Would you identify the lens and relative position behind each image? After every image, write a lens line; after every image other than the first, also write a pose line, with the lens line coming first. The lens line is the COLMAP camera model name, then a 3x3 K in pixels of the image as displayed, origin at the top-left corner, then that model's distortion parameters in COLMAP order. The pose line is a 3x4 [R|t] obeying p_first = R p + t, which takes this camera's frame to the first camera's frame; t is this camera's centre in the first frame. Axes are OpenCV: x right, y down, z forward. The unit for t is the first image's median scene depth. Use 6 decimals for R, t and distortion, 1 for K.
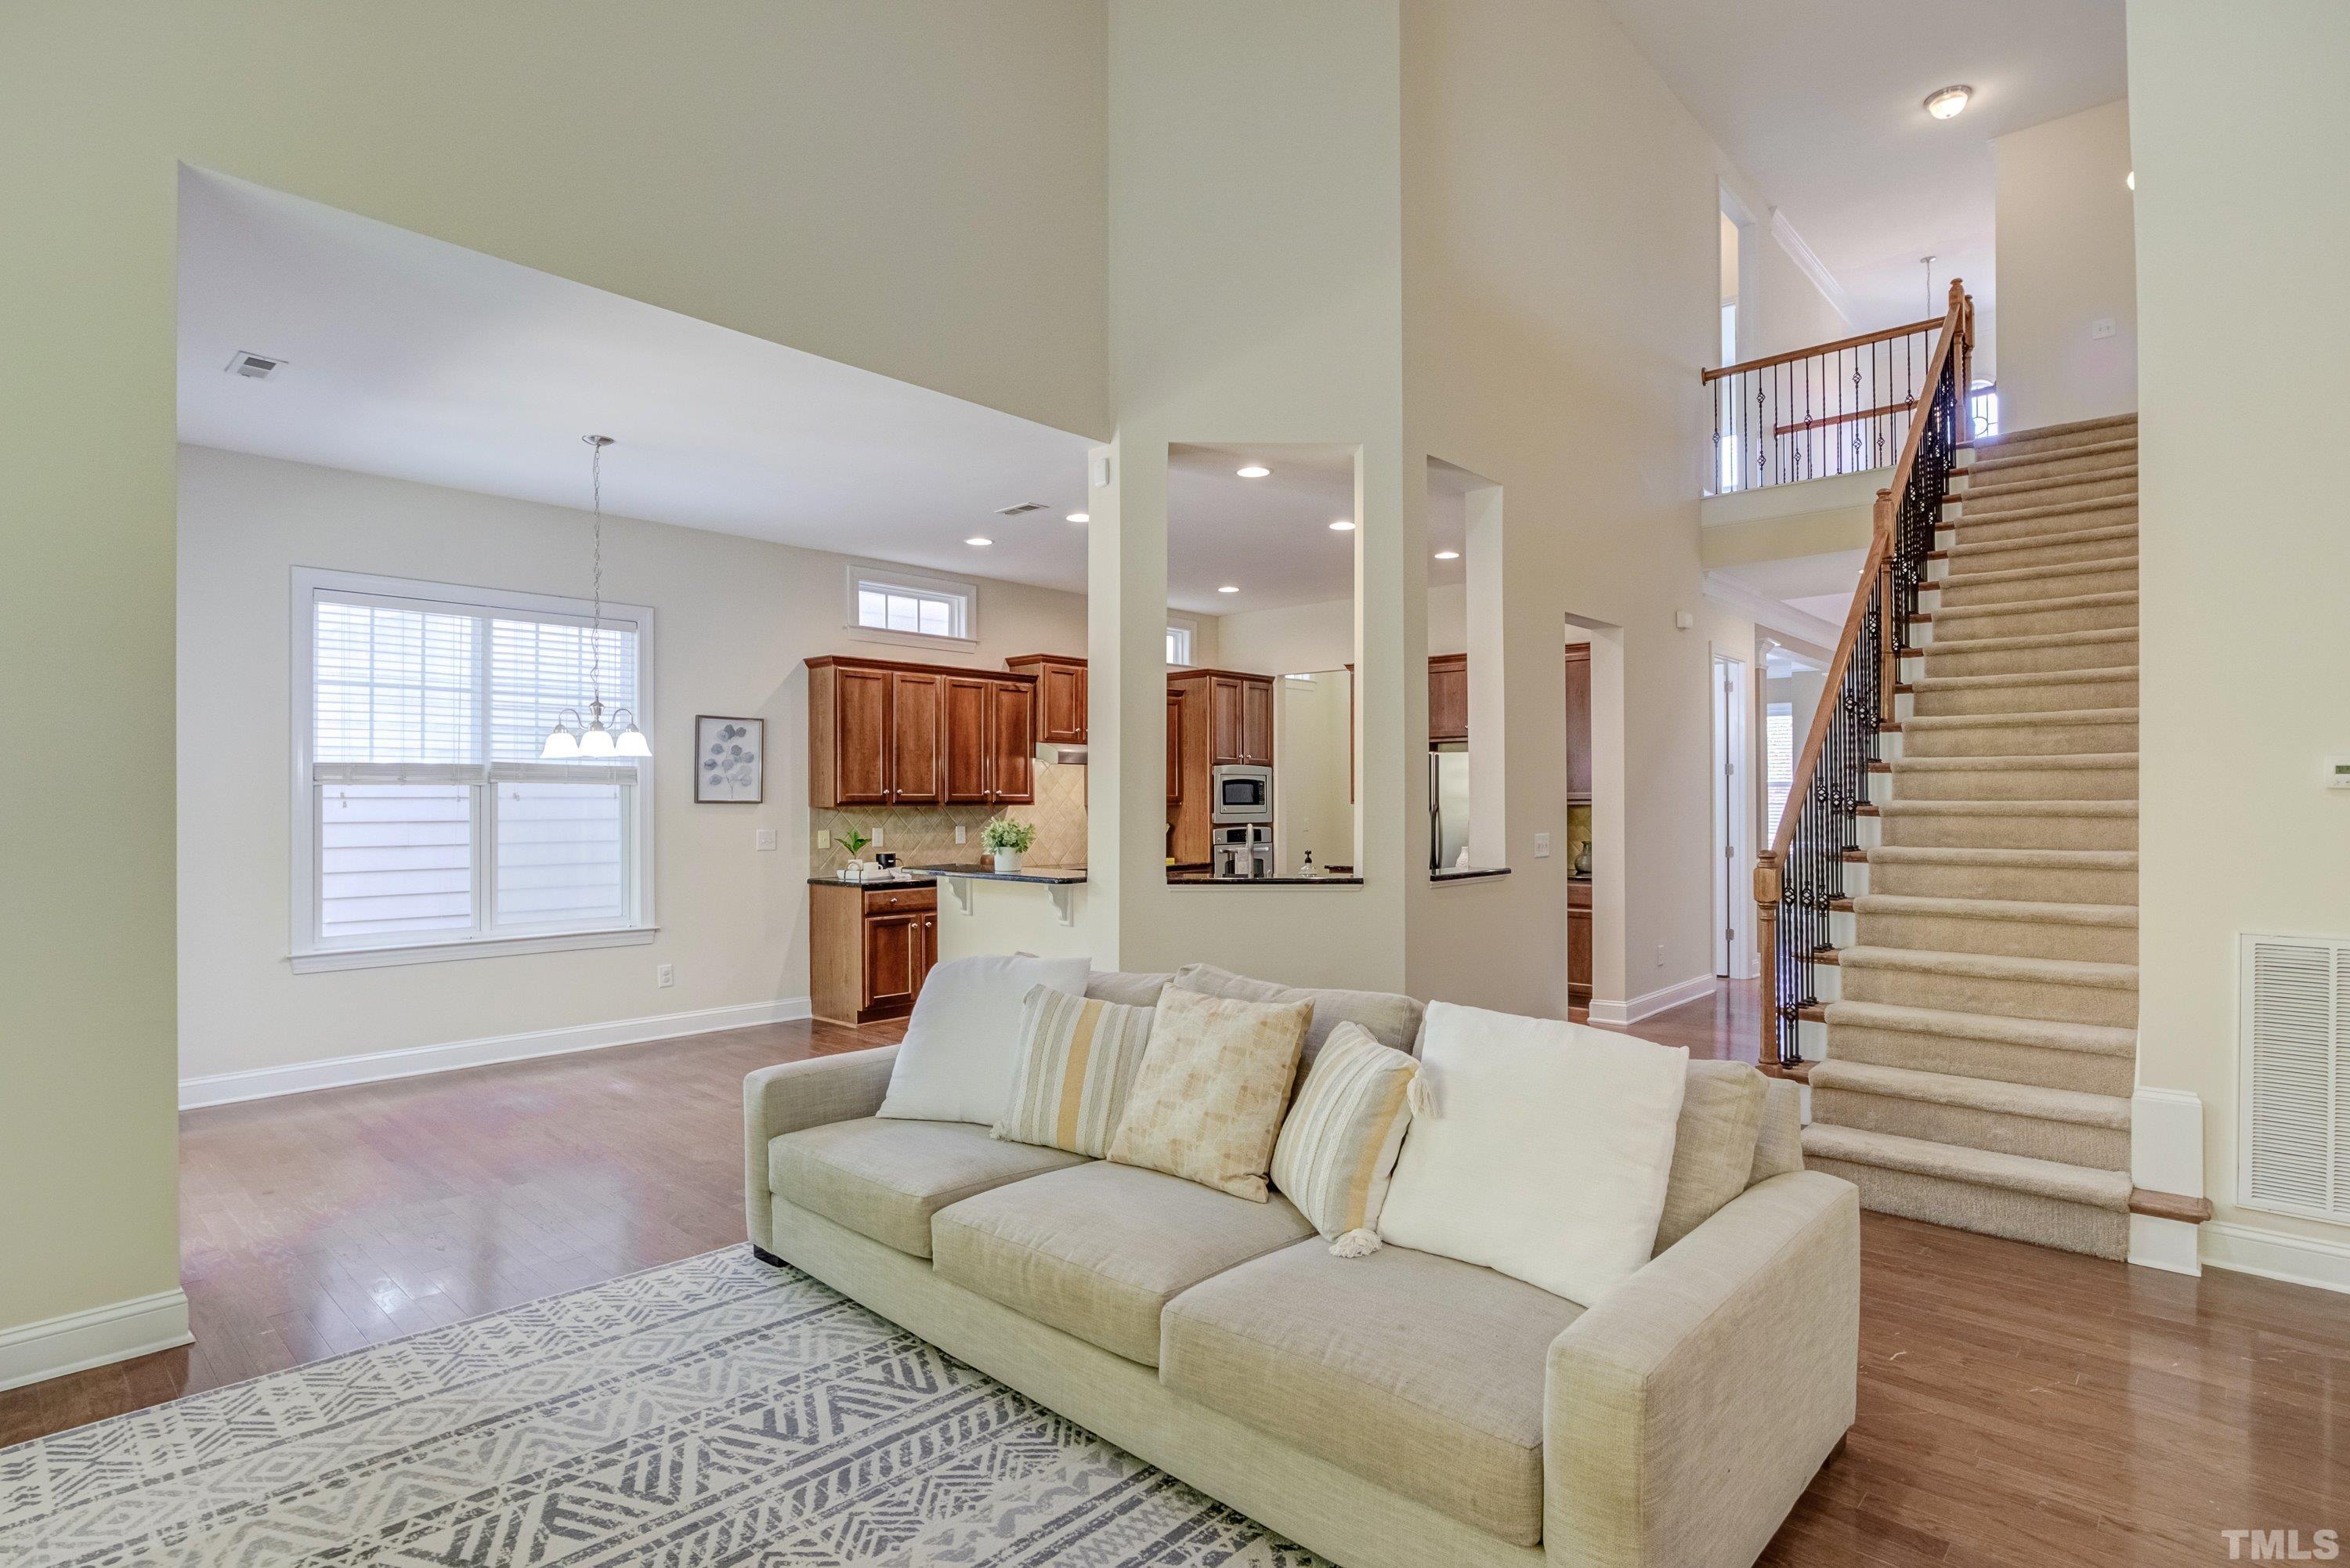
lens RADIAL K [[1195.3, 0, 1183.7], [0, 1195.3, 795.8], [0, 0, 1]] dist [-0.033684, 0.015728]
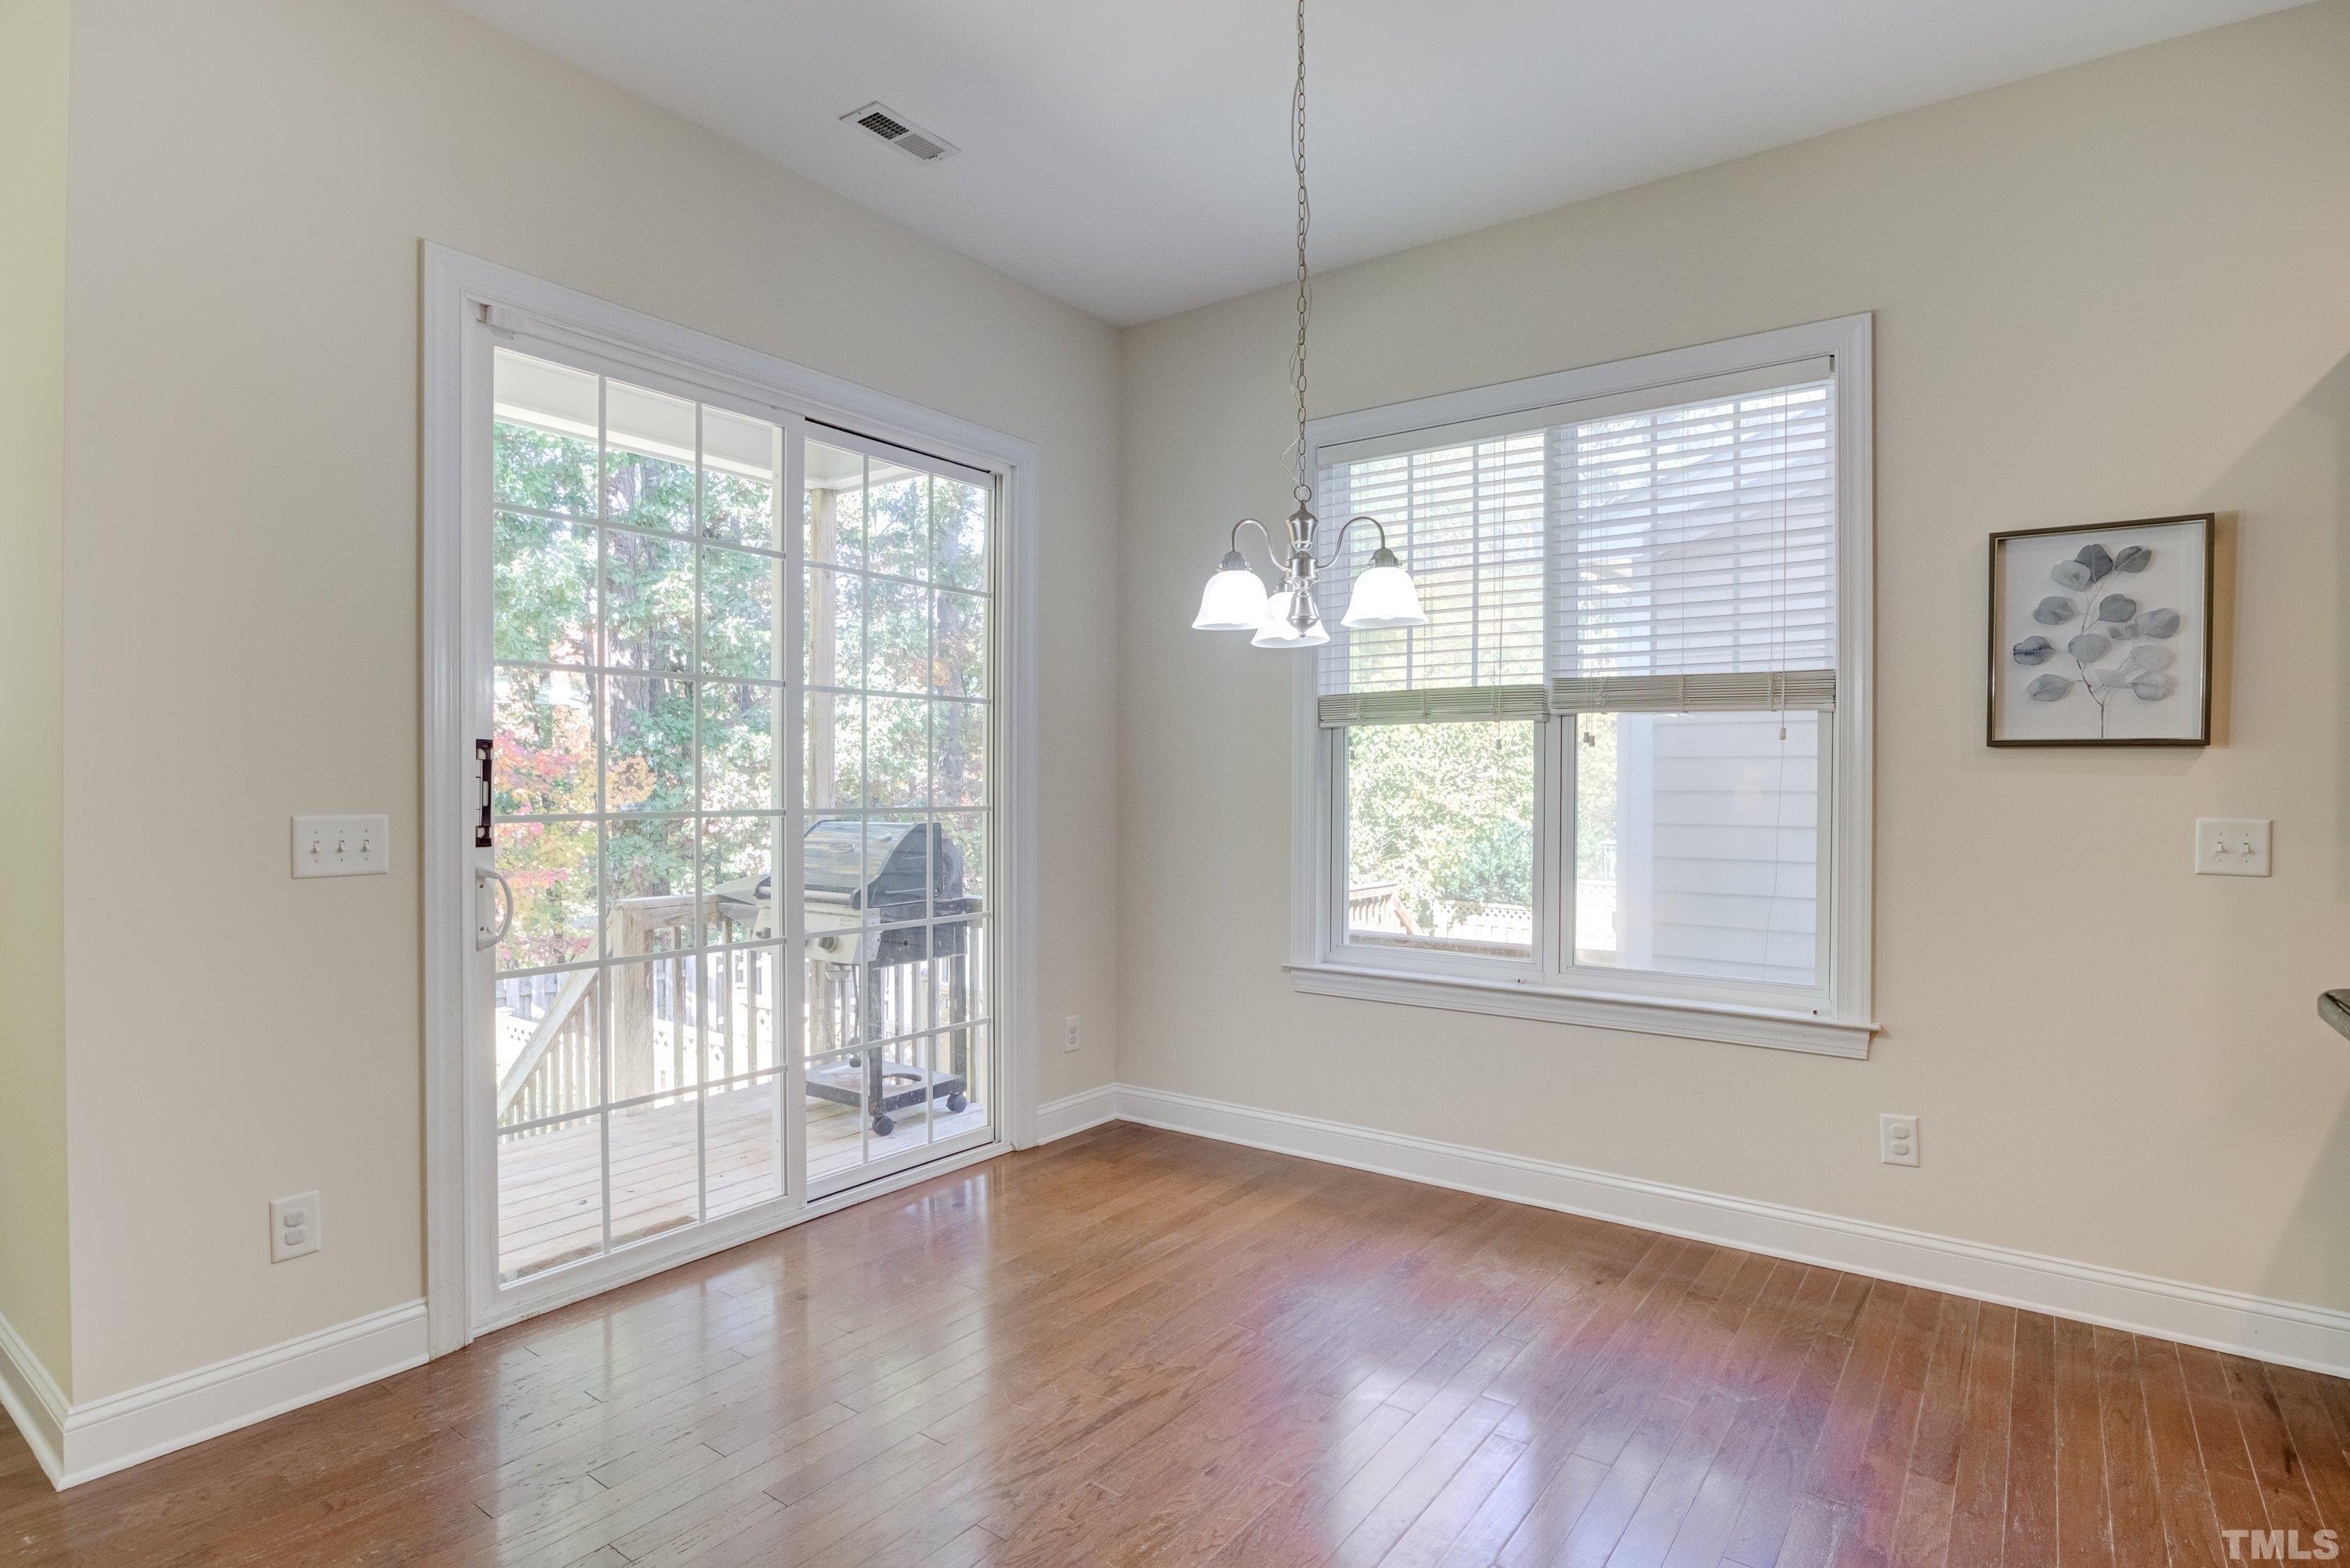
lens RADIAL K [[1195.3, 0, 1183.7], [0, 1195.3, 795.8], [0, 0, 1]] dist [-0.033684, 0.015728]
pose [[0.087691, 0.023006, -0.995882, -0.023809], [-0.005722, 0.999728, 0.022591, 0.015587], [0.996131, 0.003718, 0.087799, 0.685613]]
